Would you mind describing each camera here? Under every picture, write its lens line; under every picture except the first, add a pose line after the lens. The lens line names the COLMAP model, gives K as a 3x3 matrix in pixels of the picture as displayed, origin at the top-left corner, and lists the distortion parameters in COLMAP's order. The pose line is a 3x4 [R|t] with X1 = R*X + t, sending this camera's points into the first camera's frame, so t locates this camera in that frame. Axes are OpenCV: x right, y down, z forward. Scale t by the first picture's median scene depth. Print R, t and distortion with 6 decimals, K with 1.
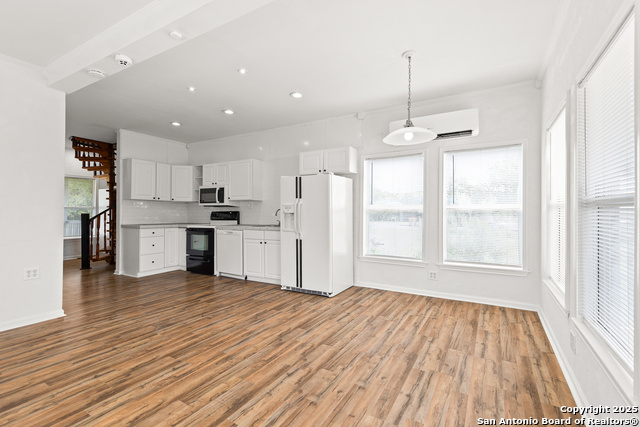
lens RADIAL K [[292.4, 0, 319.9], [0, 292.4, 212.5], [0, 0, 1]] dist [0.005989, -0.000738]
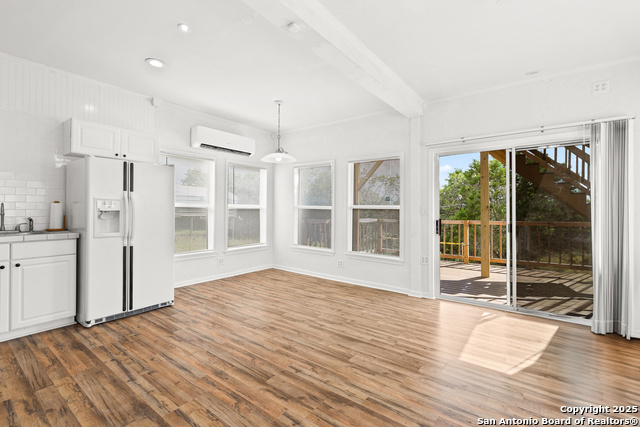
lens RADIAL K [[292.4, 0, 325.3], [0, 292.4, 205.5], [0, 0, 1]] dist [0.005989, -0.000738]
pose [[0.102989, 0.016361, 0.994548, -0.962261], [-0.005977, 0.999857, -0.015830, -0.002949], [-0.994665, -0.004314, 0.103072, 0.532074]]
